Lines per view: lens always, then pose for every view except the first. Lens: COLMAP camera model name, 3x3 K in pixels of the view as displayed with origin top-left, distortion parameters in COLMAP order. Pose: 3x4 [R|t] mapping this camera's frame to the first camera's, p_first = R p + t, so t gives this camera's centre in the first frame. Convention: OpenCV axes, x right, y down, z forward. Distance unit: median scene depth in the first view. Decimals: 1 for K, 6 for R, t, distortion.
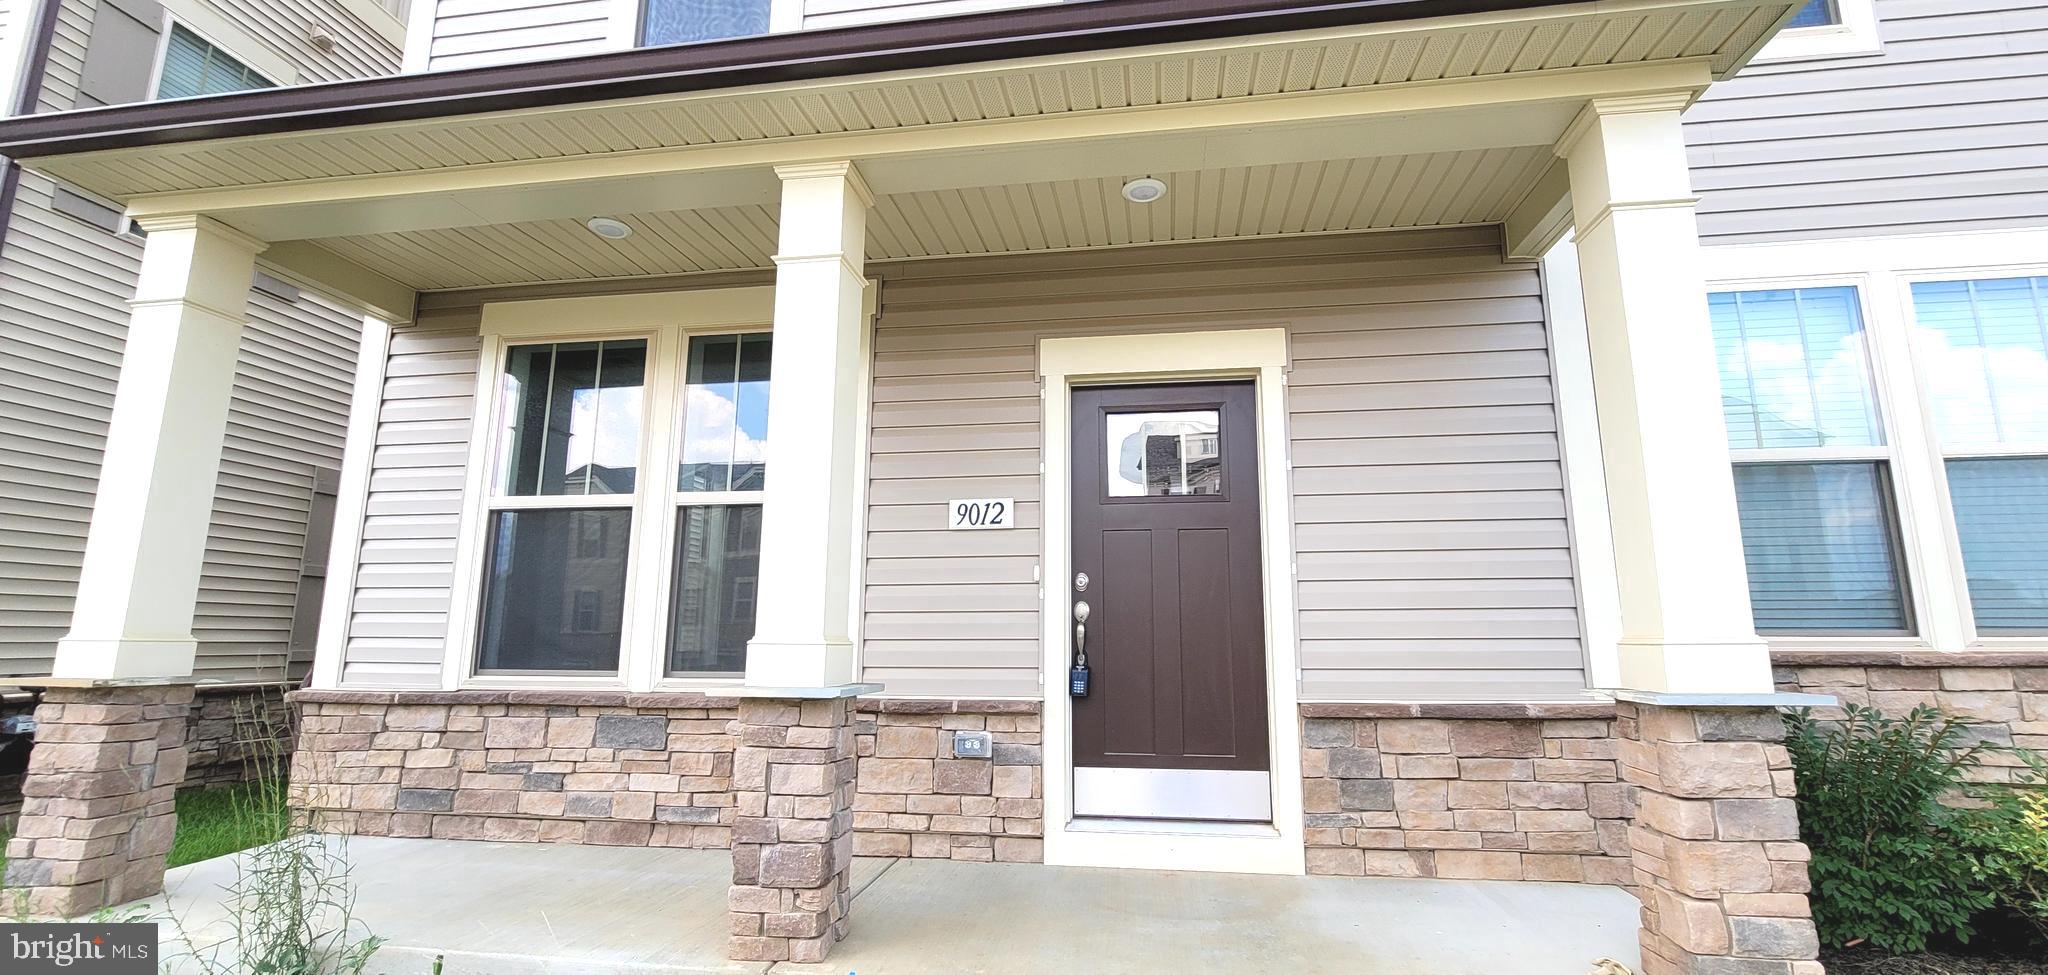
lens RADIAL K [[848.1, 0, 1037.2], [0, 848.1, 489.5], [0, 0, 1]] dist [-0.003504, 0.000060]
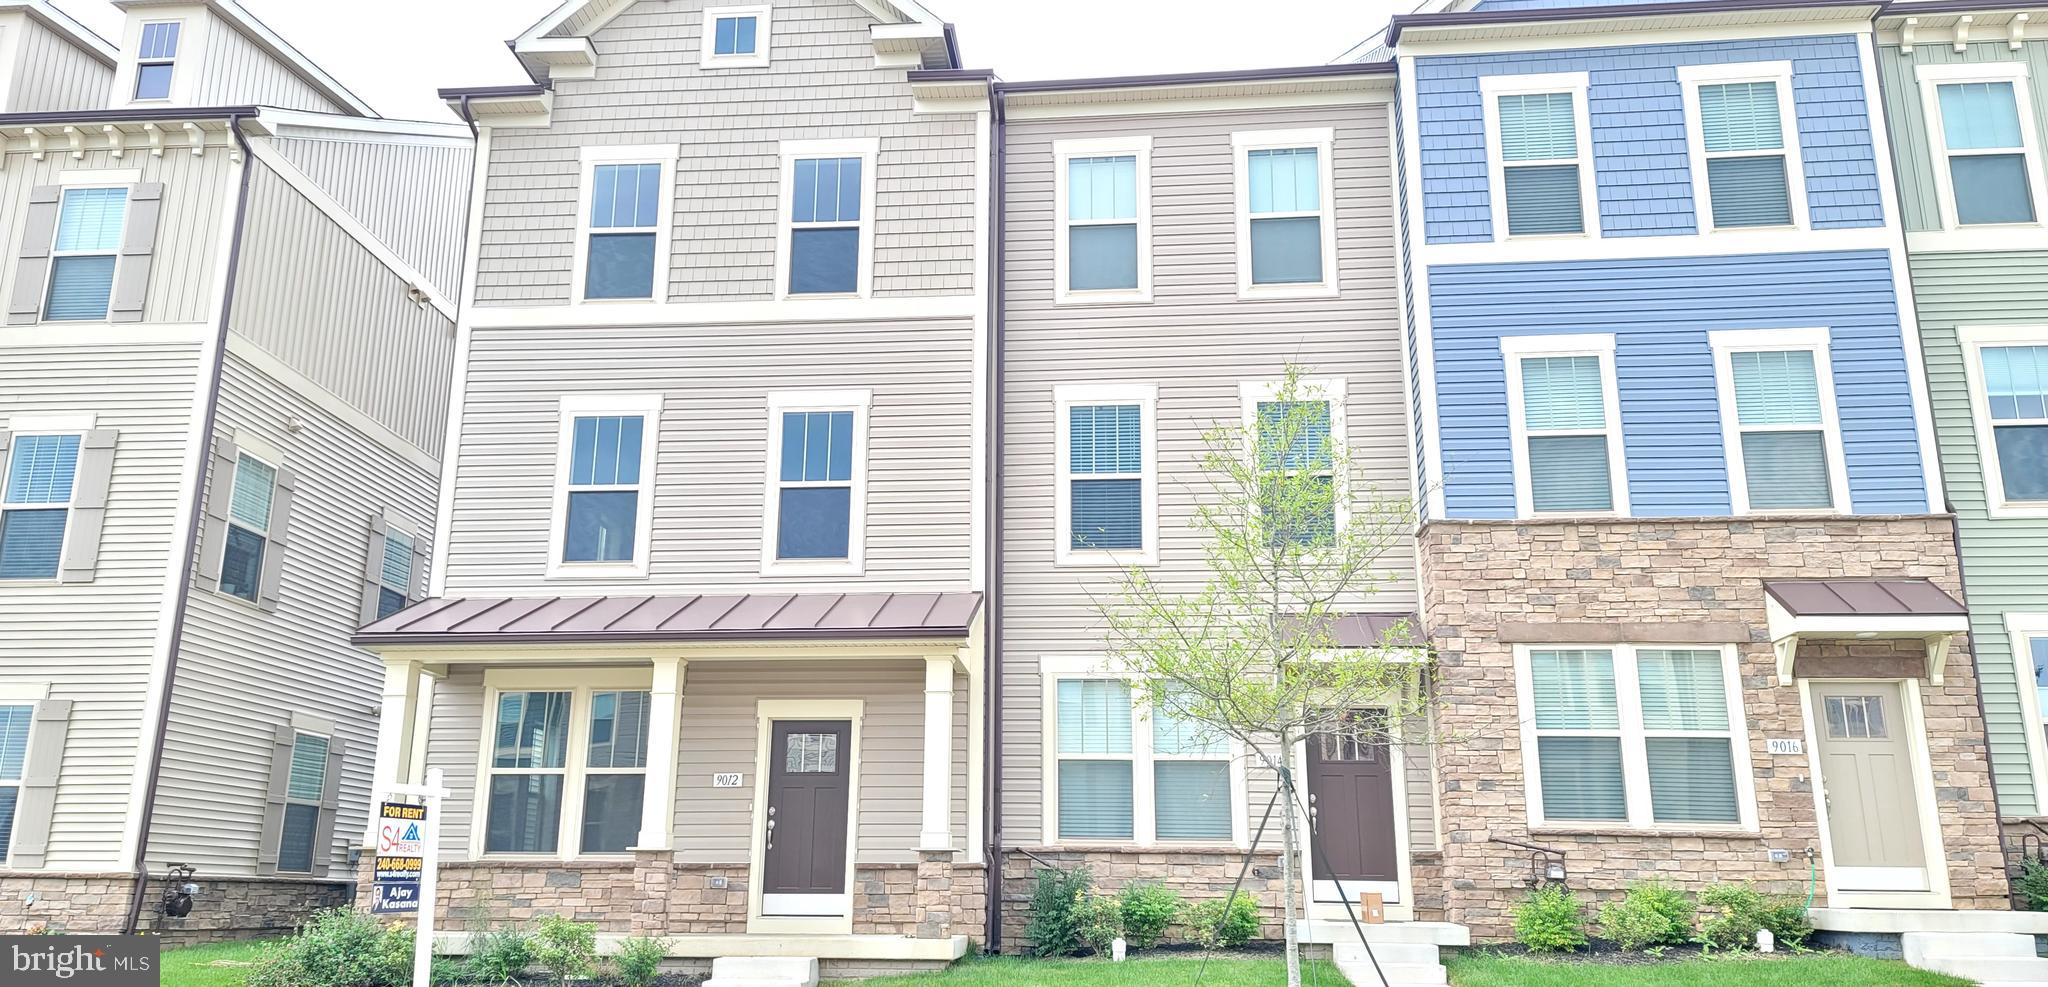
lens RADIAL K [[1546.3, 0, 1011.4], [0, 1546.3, 486.1], [0, 0, 1]] dist [0.061628, -0.003093]
pose [[0.998330, 0.023858, 0.052615, 0.453027], [-0.018842, 0.995409, -0.093844, -0.379457], [-0.054612, 0.092696, 0.994196, -3.240331]]
